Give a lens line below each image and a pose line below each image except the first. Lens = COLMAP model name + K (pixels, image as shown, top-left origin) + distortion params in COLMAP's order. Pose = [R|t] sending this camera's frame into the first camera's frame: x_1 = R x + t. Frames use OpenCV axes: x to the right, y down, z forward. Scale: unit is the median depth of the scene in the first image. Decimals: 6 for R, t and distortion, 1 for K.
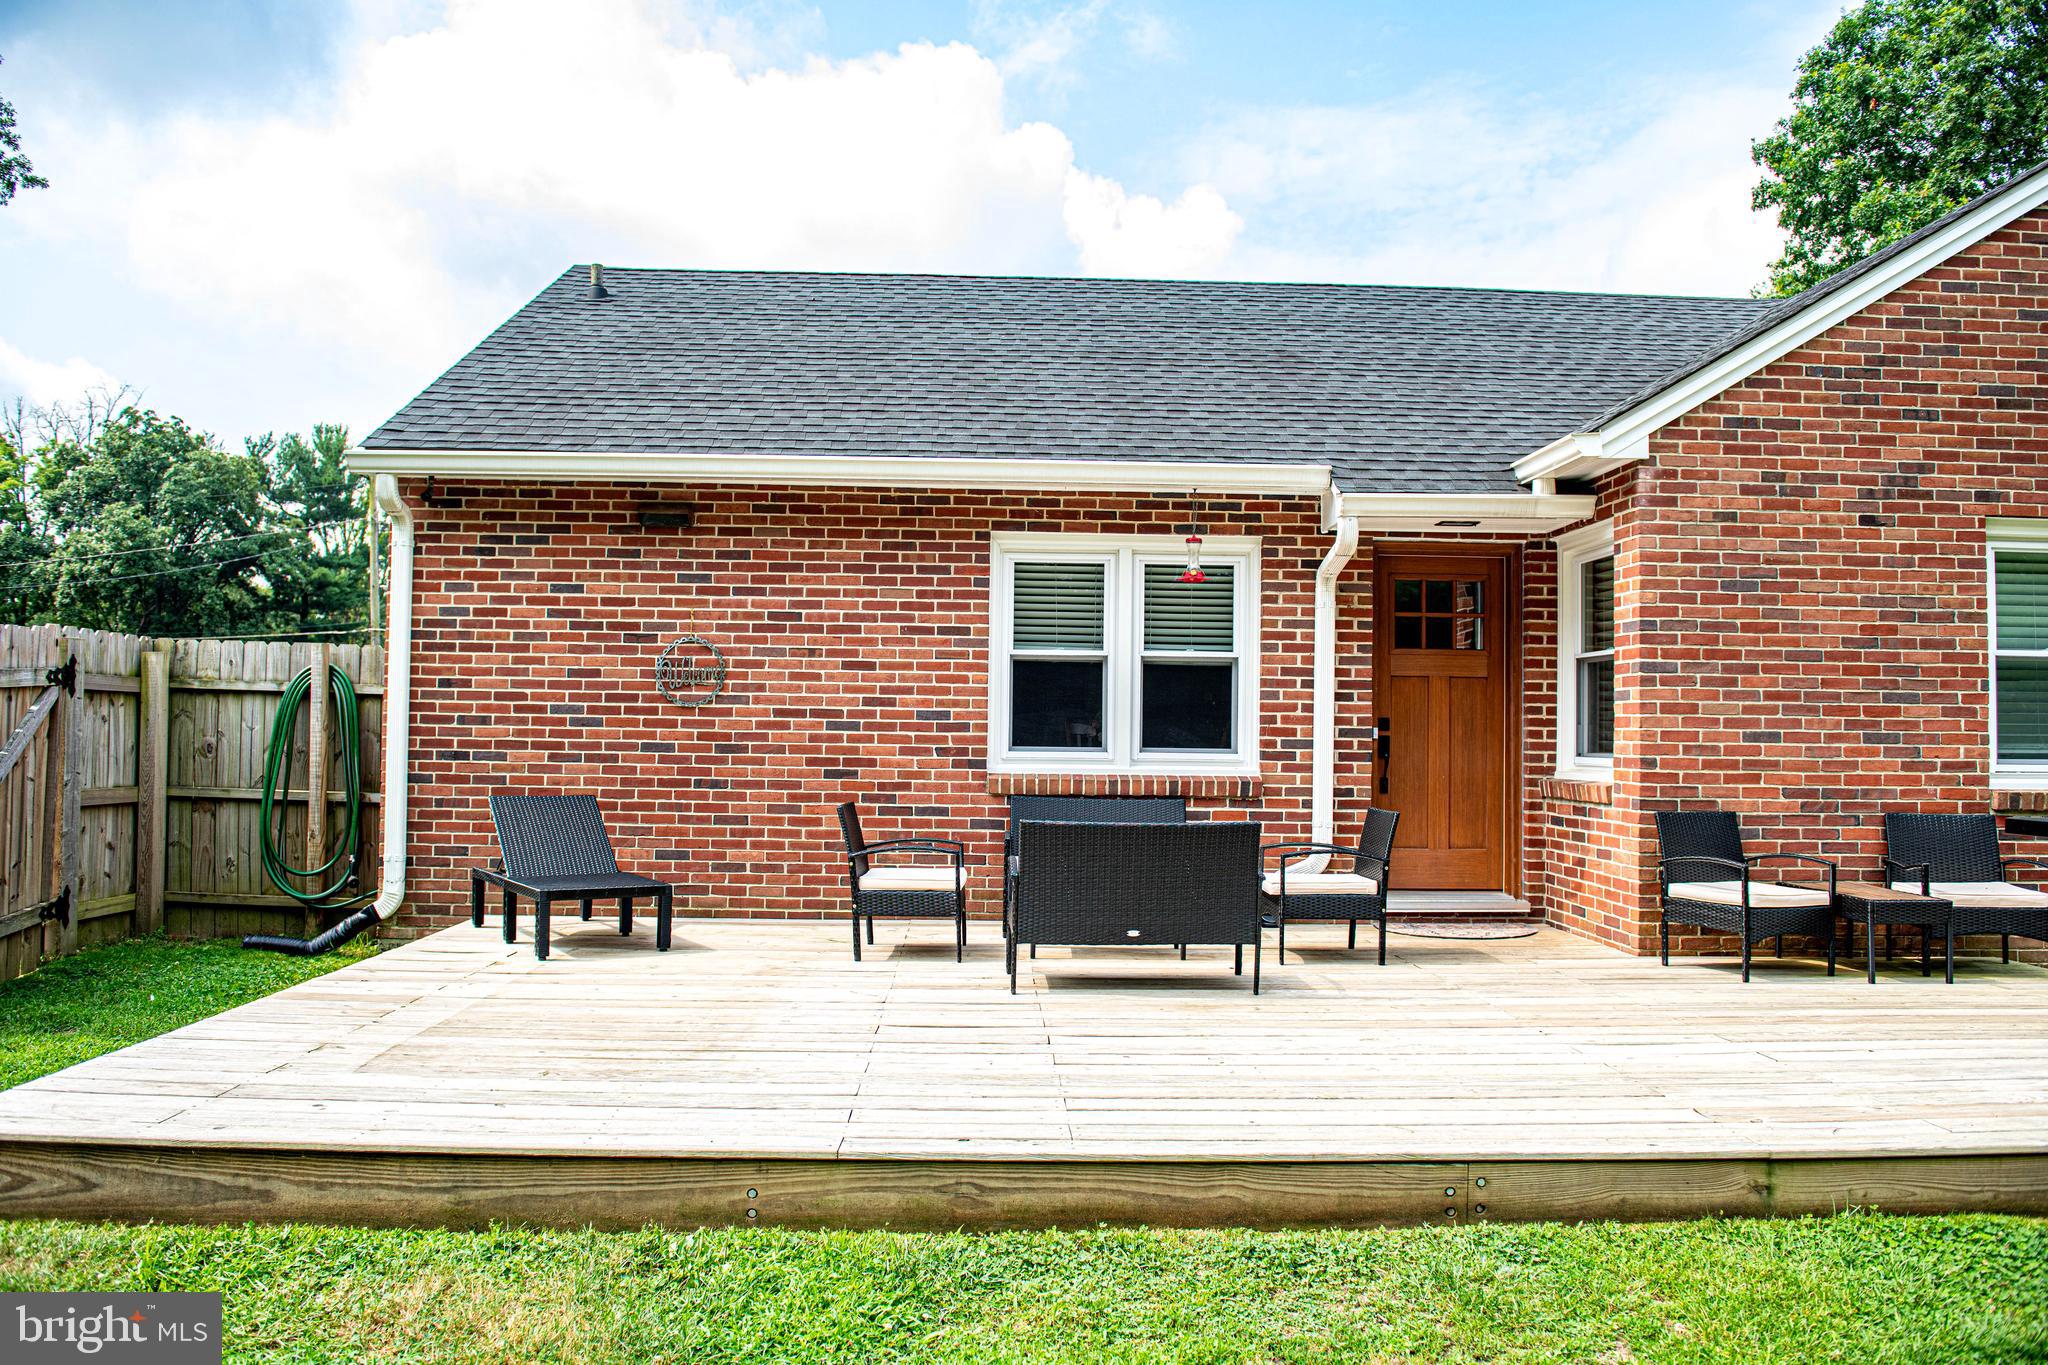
lens RADIAL K [[1454.1, 0, 1024.0], [0, 1454.1, 682.5], [0, 0, 1]] dist [-0.037499, -0.005527]
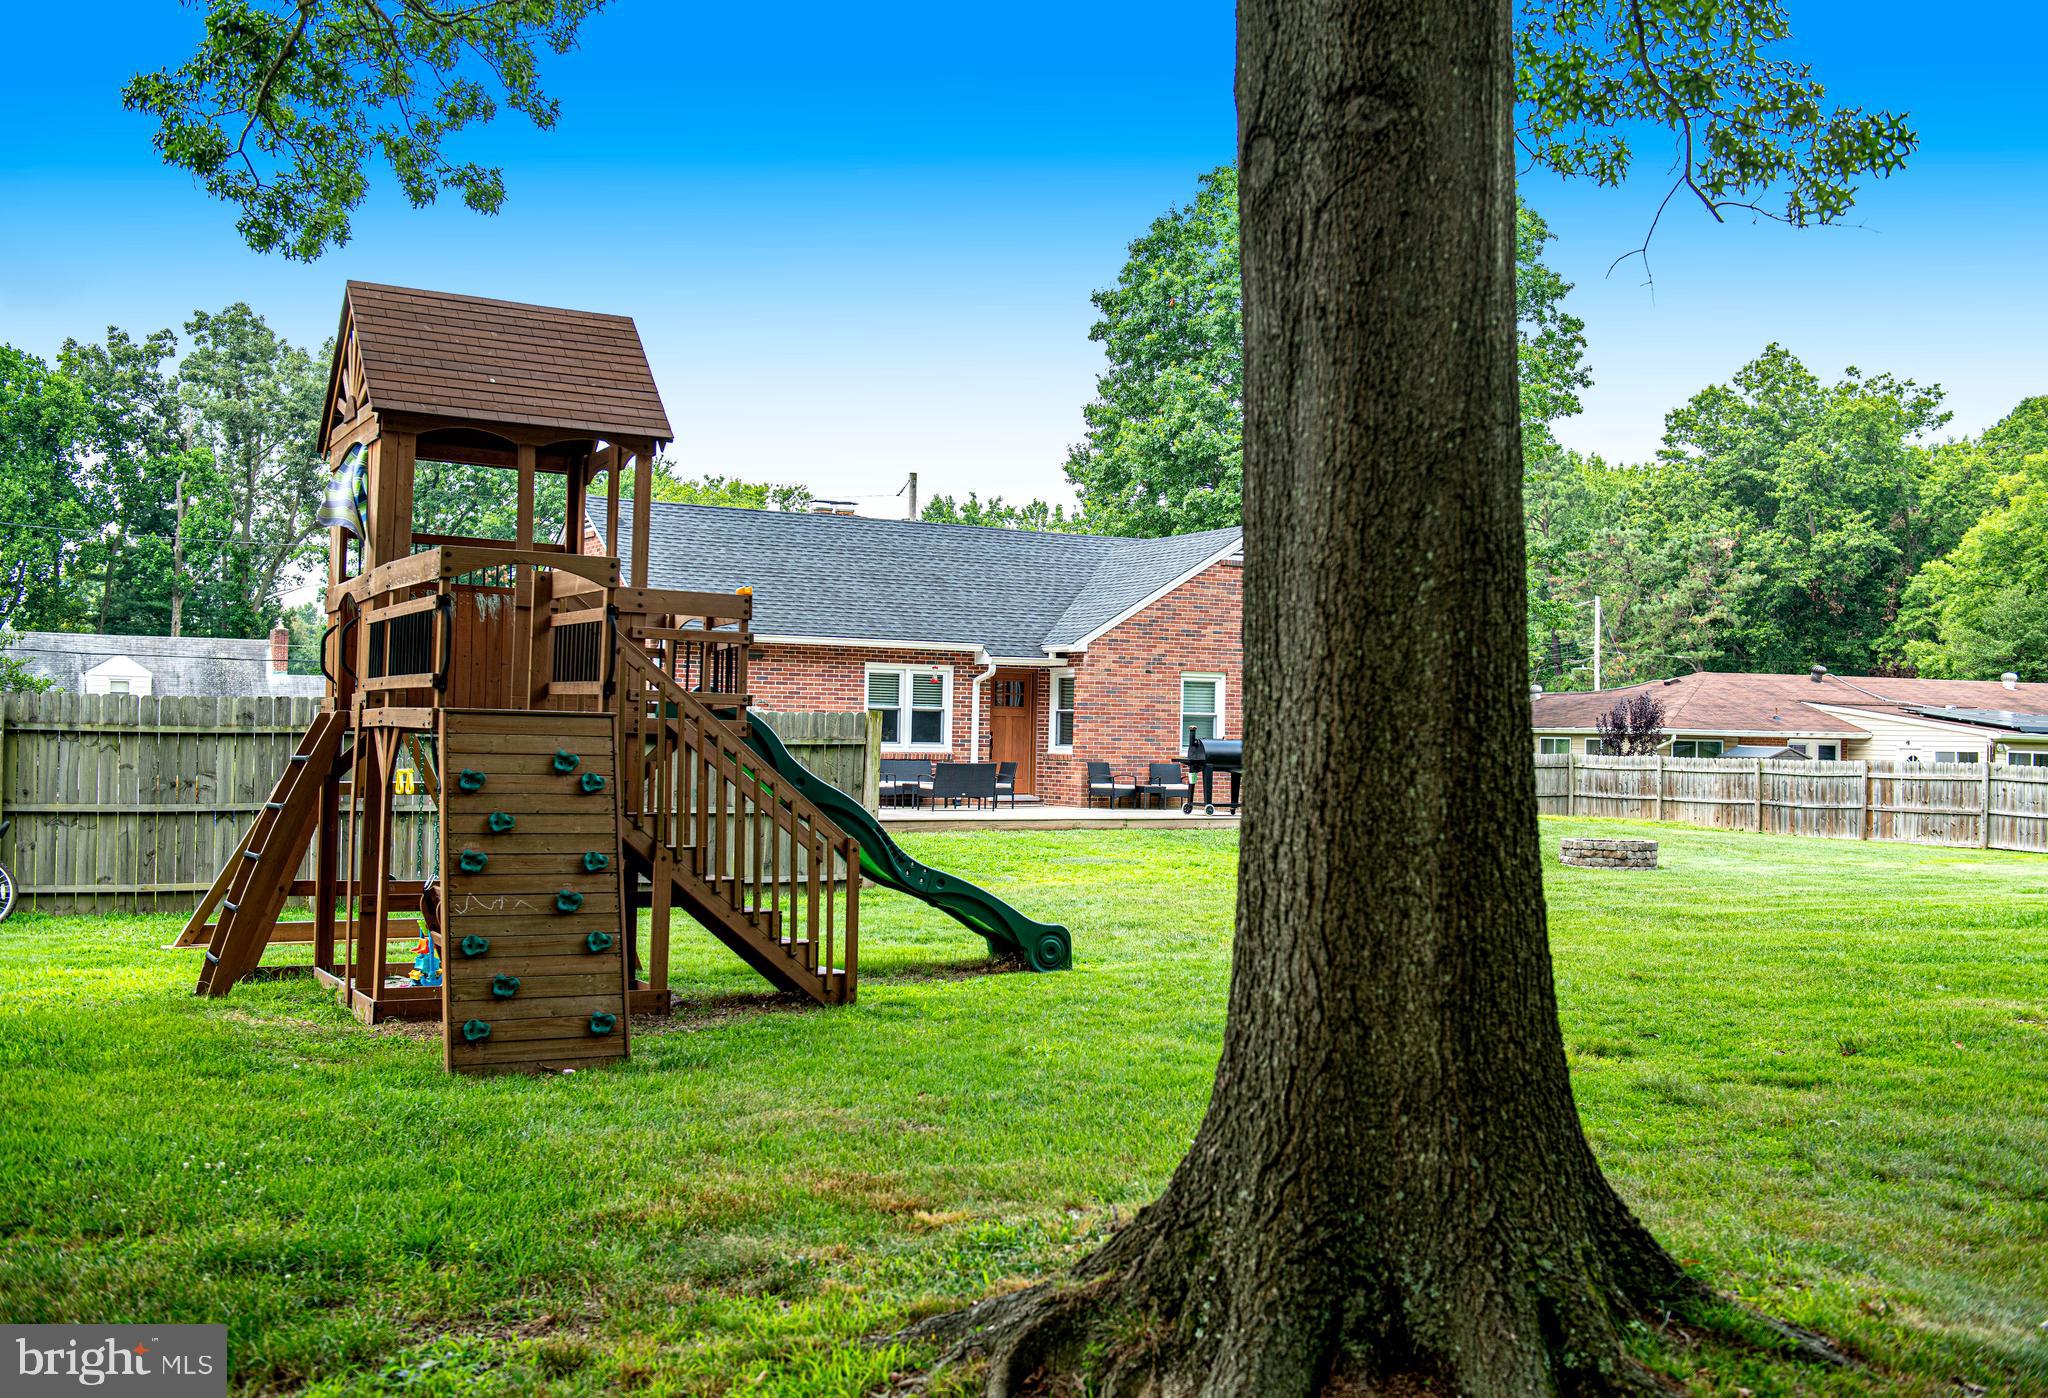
lens RADIAL K [[2046.8, 0, 1024.0], [0, 2046.8, 699.0], [0, 0, 1]] dist [0.137079, 0.003797]
pose [[0.895293, 0.015056, 0.445224, -1.460817], [-0.022870, 0.999664, 0.012185, -0.088301], [-0.444891, -0.021092, 0.895336, -2.563322]]
